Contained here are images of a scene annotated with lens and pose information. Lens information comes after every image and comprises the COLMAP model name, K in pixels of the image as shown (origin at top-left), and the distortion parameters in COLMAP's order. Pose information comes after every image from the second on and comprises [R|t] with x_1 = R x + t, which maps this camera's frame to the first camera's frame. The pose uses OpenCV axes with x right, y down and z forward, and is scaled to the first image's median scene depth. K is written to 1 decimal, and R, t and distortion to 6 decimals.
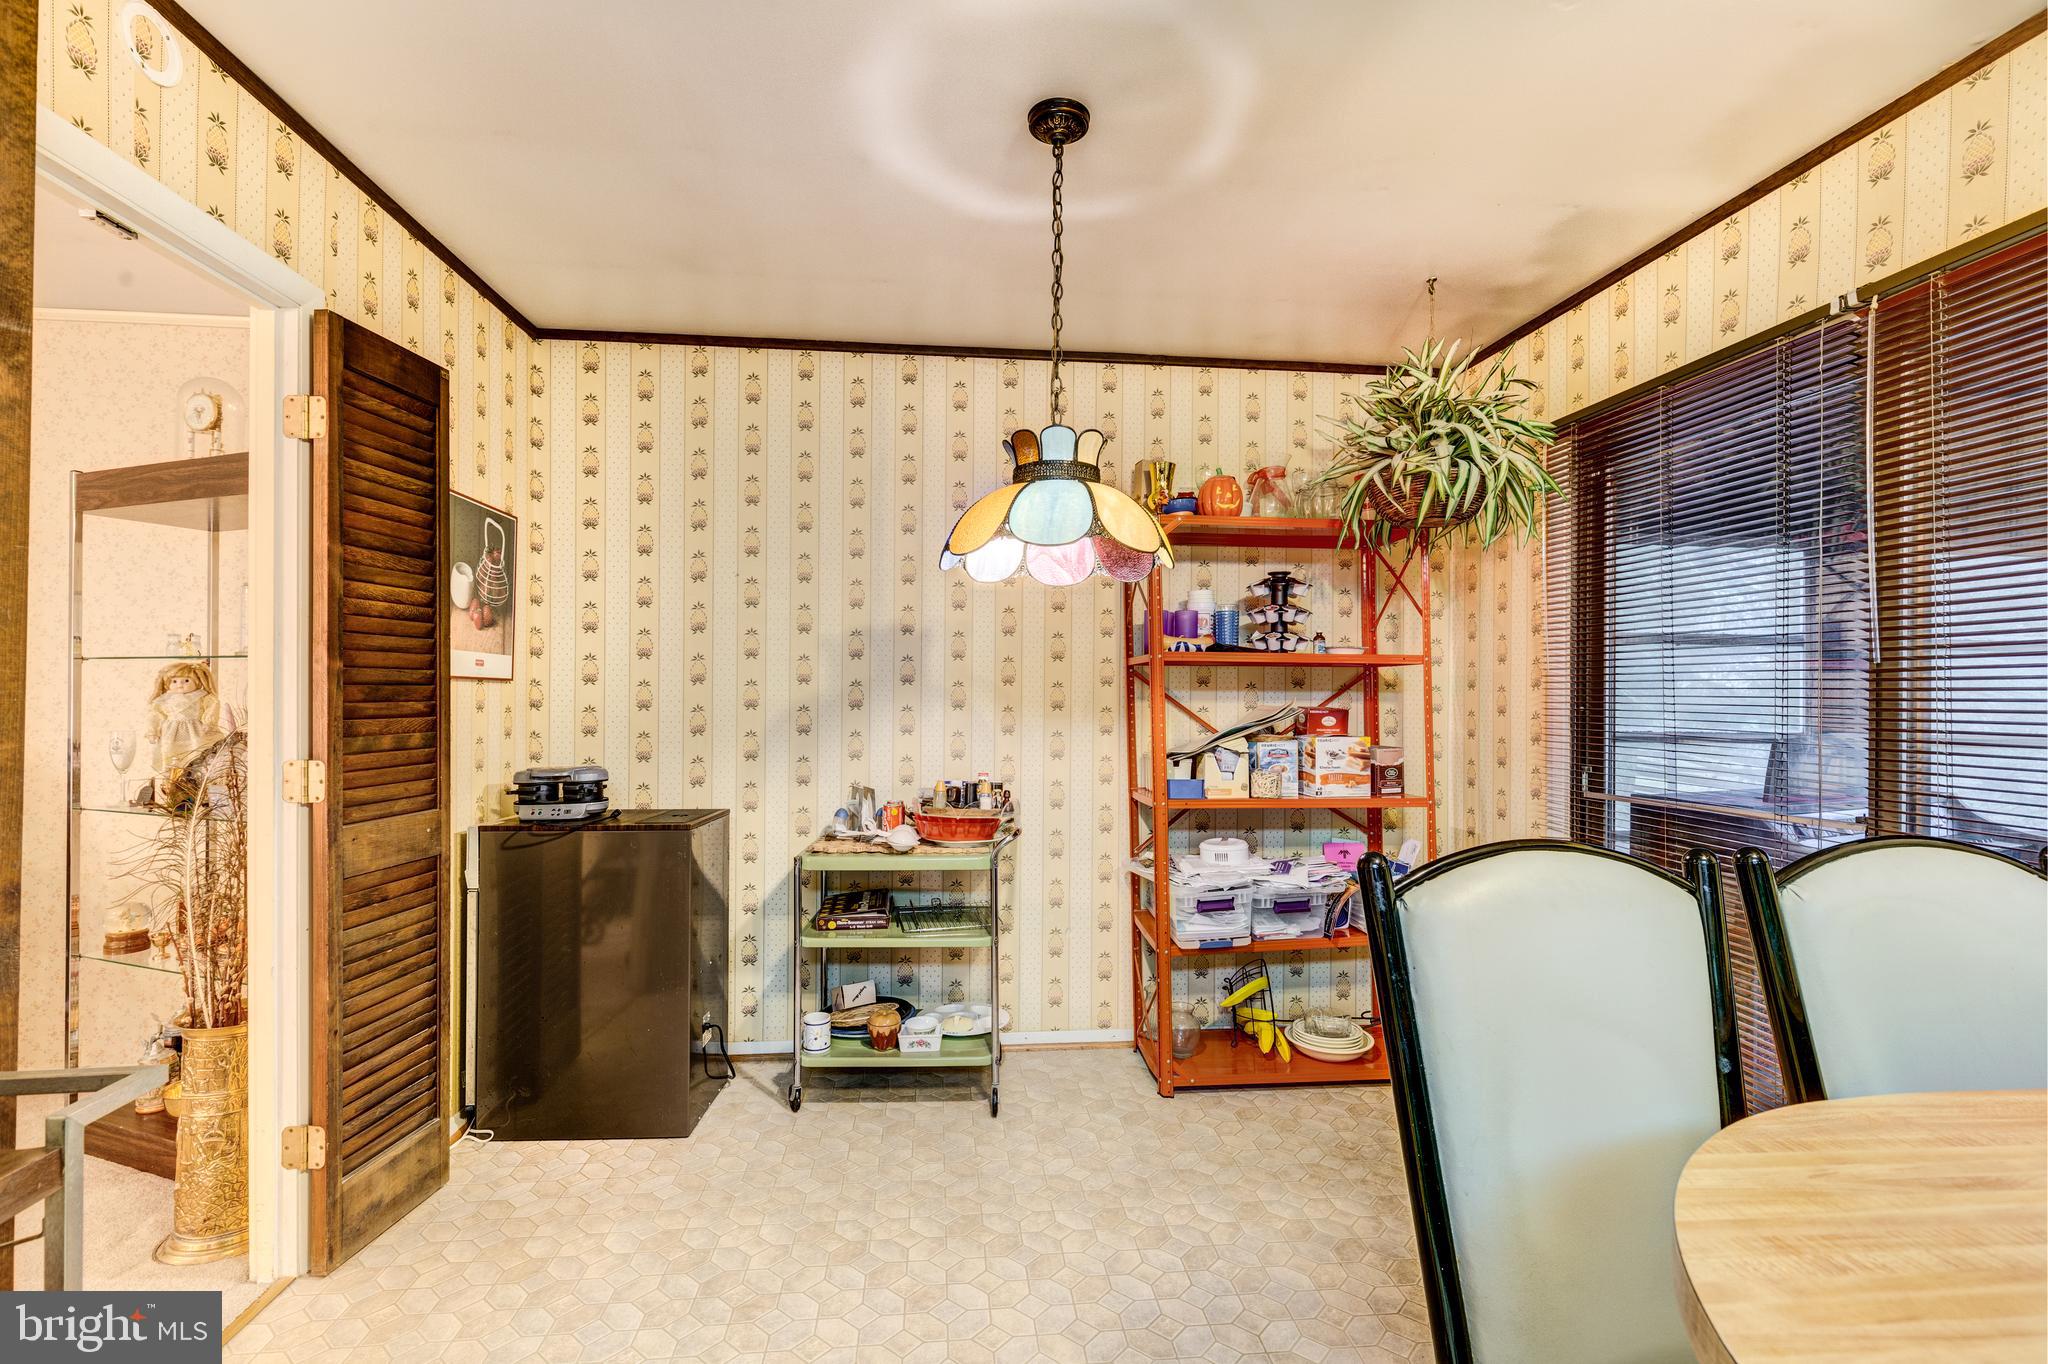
lens RADIAL K [[926.6, 0, 1035.7], [0, 926.6, 685.3], [0, 0, 1]] dist [0.011214, -0.004087]
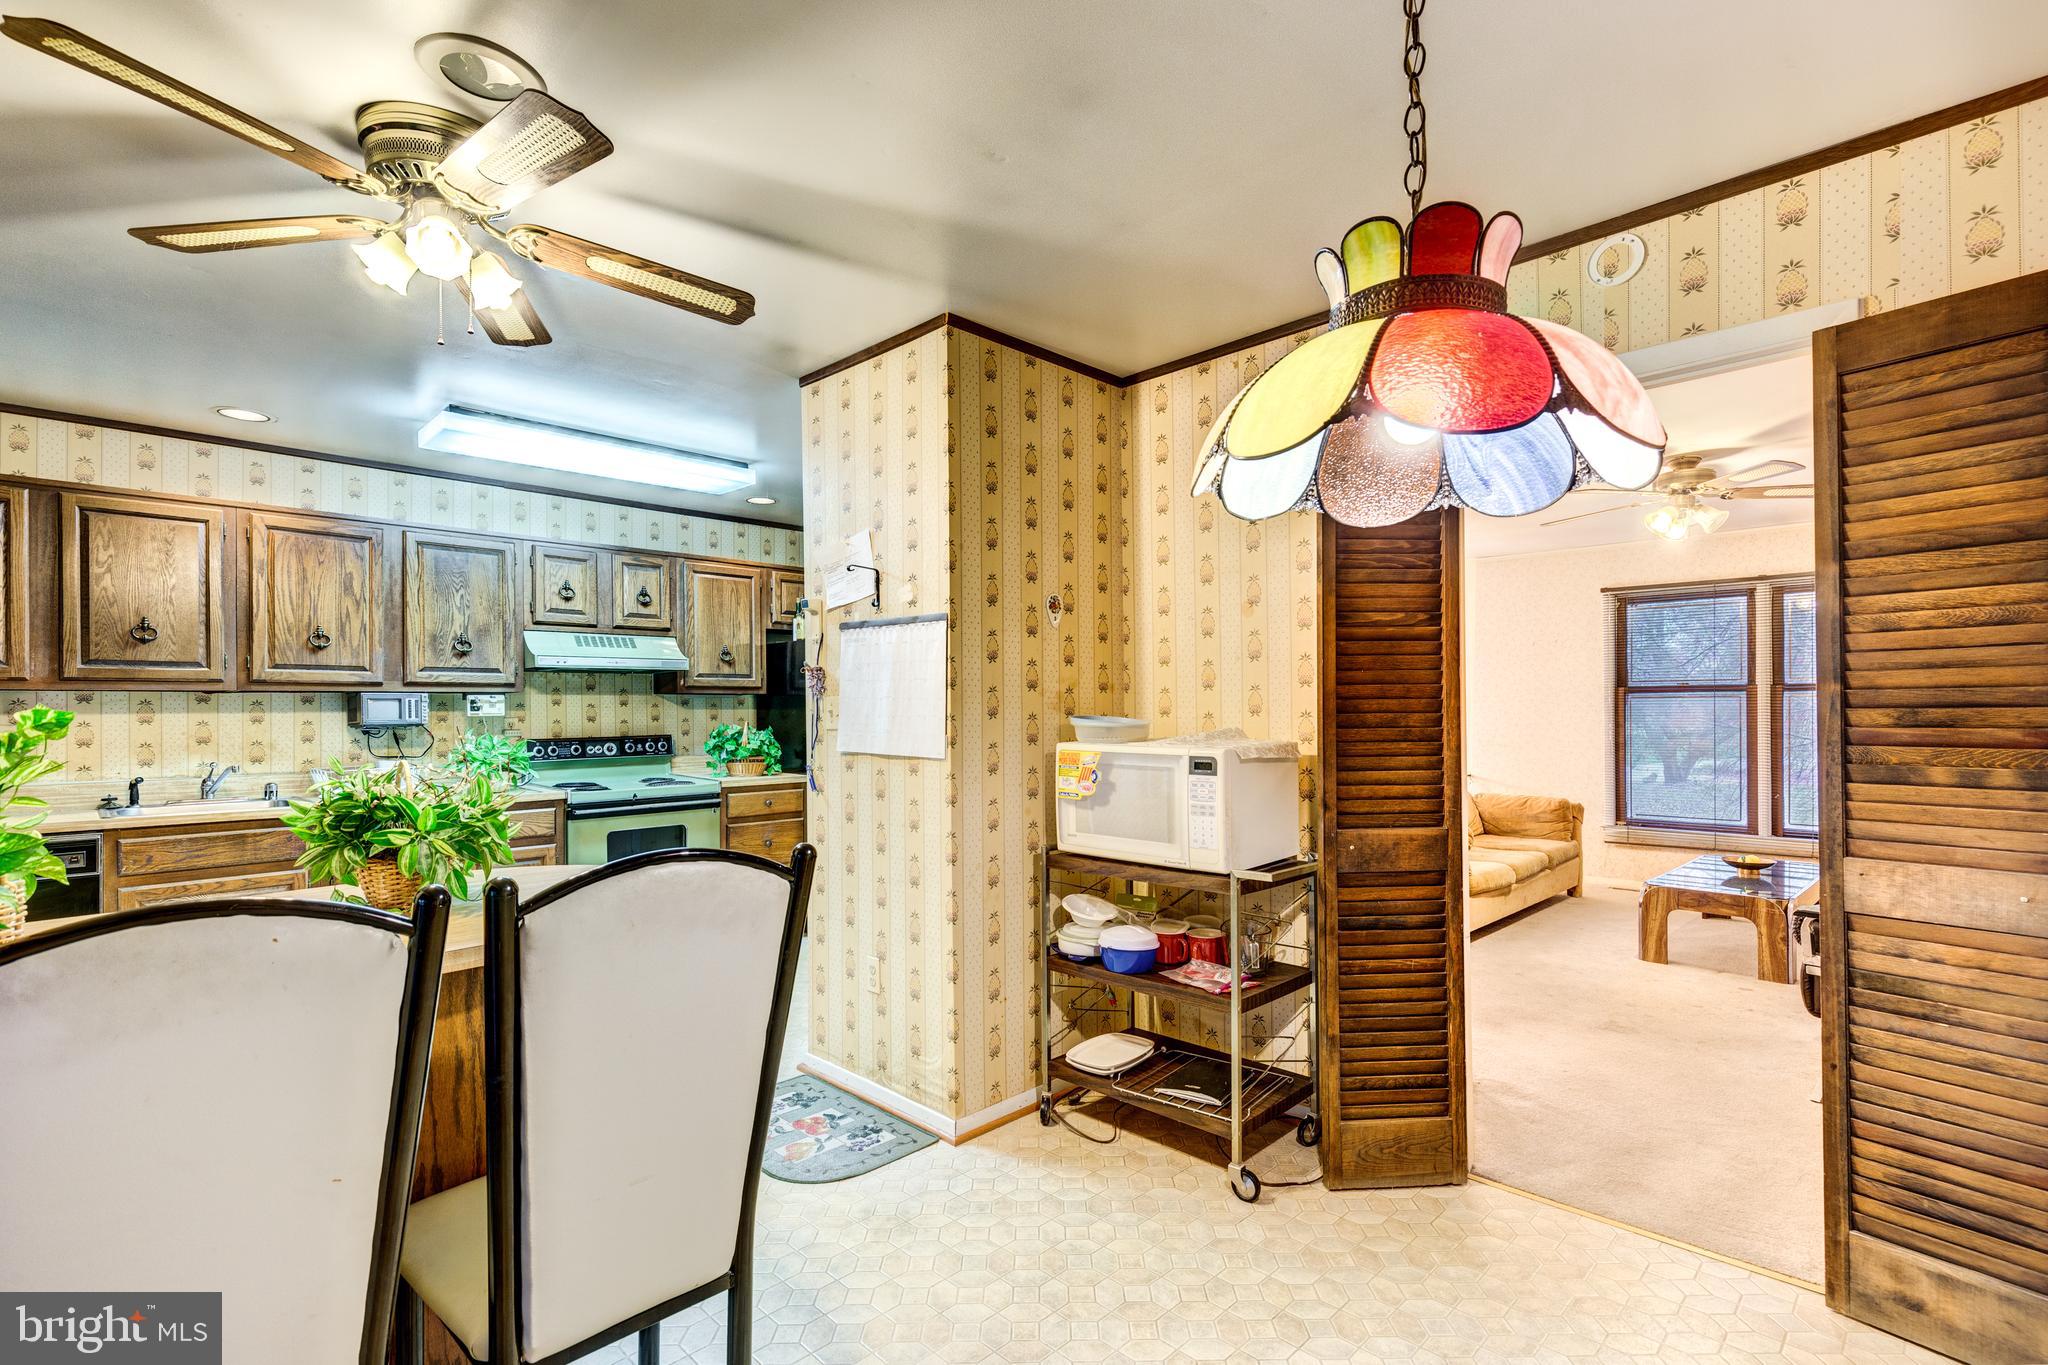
lens RADIAL K [[926.6, 0, 1019.2], [0, 926.6, 709.1], [0, 0, 1]] dist [0.011214, -0.004087]
pose [[-0.774025, -0.004040, -0.633142, 0.347630], [0.005843, 0.999891, -0.013523, 0.005512], [0.633128, -0.014167, -0.773917, 0.808209]]
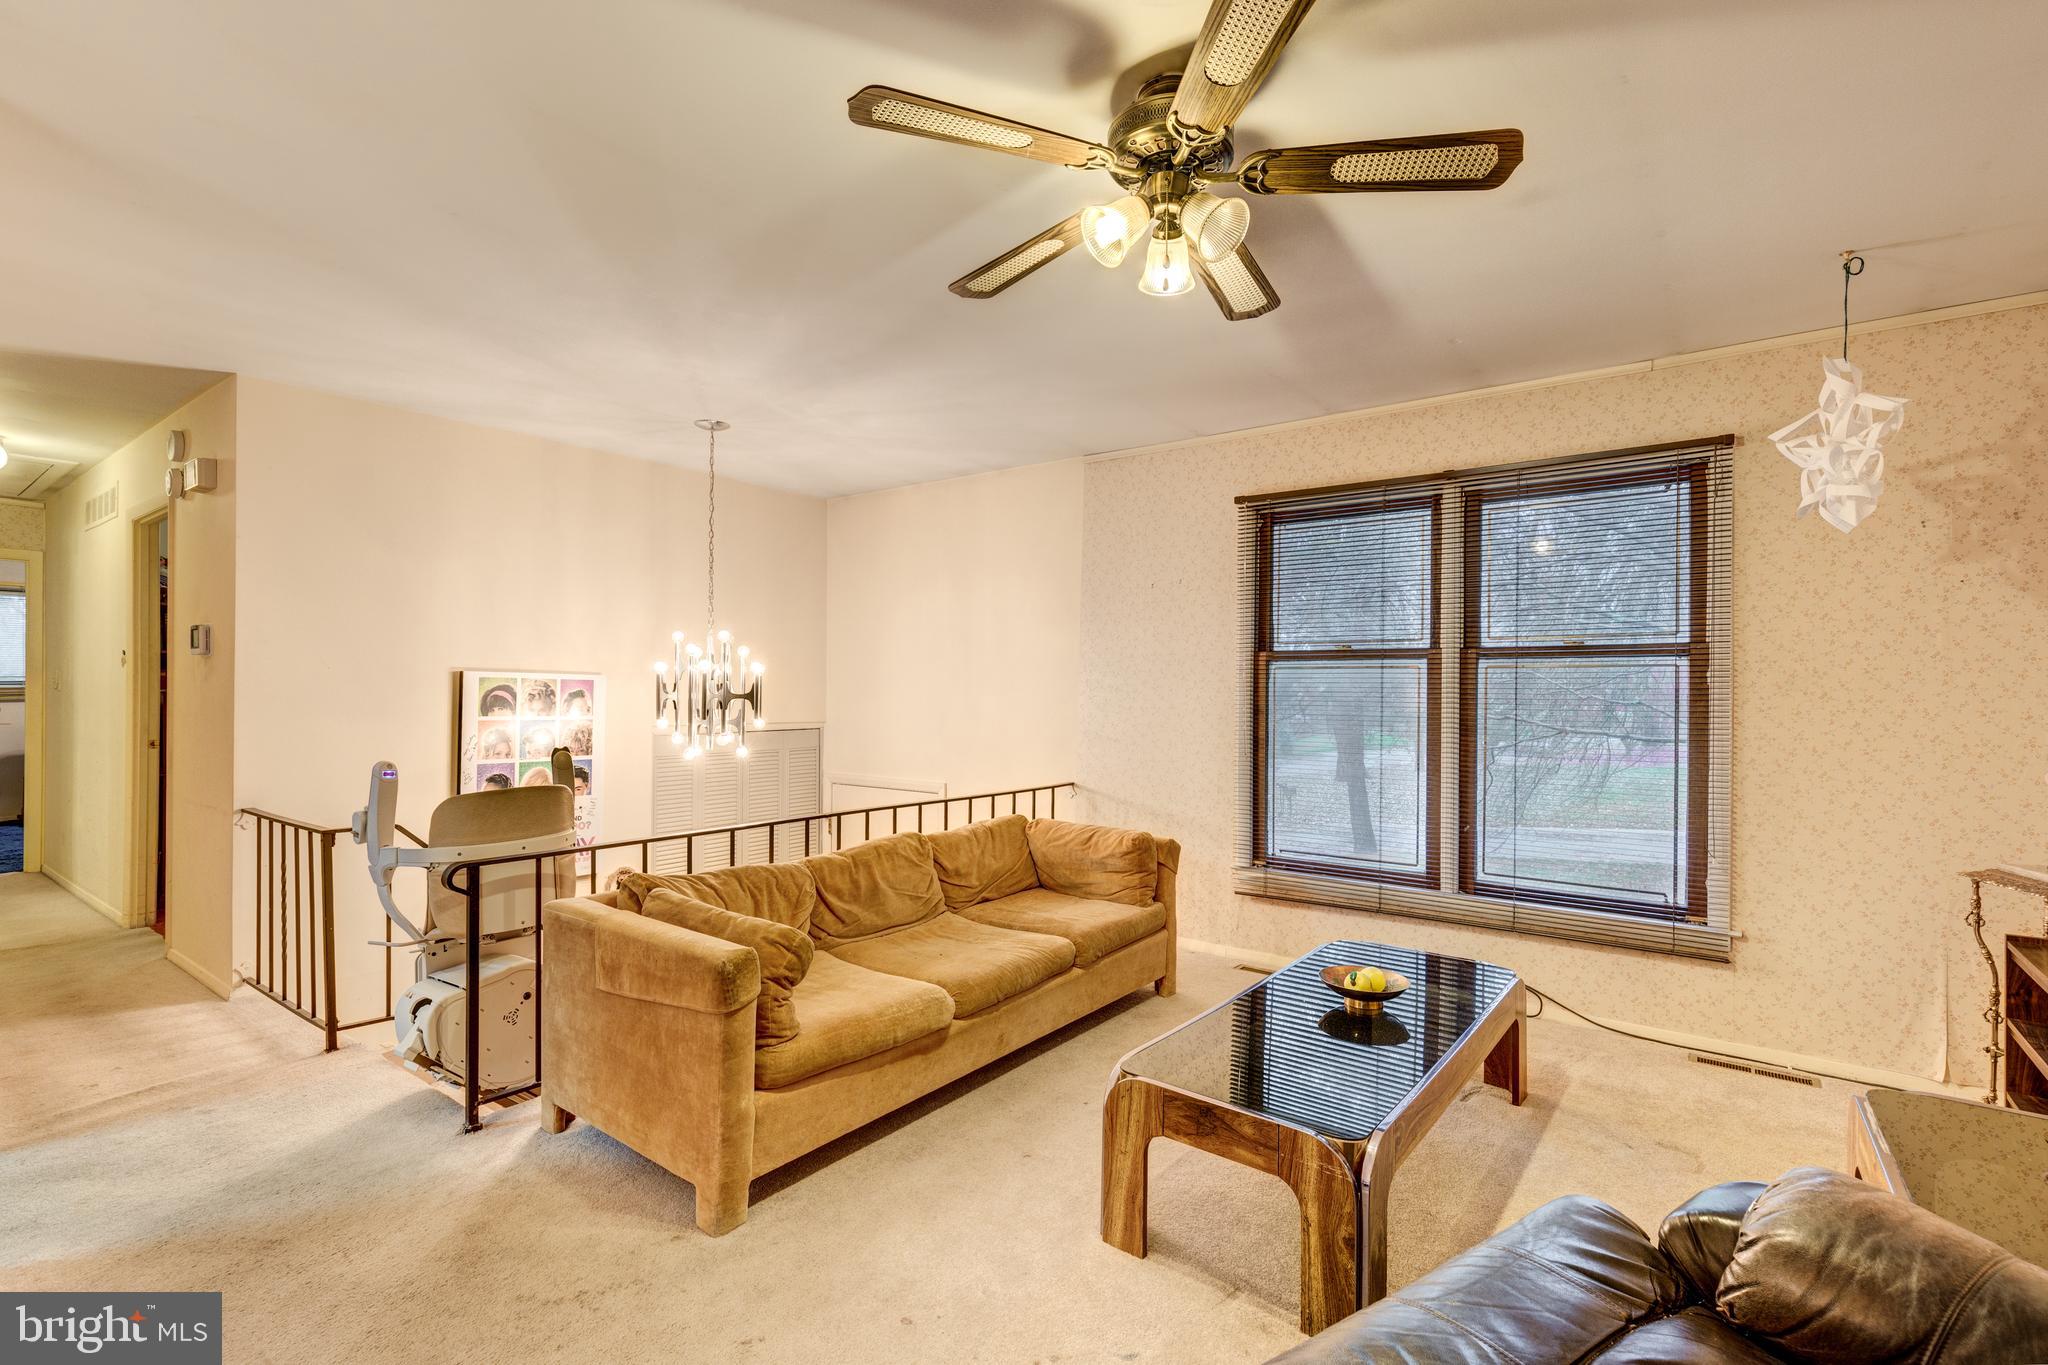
lens RADIAL K [[926.6, 0, 1014.1], [0, 926.6, 684.0], [0, 0, 1]] dist [0.011214, -0.004087]
pose [[-0.680213, -0.015425, -0.732852, -0.956573], [-0.004542, 0.999848, -0.016830, 0.006879], [0.733000, -0.008119, -0.680180, 0.677445]]
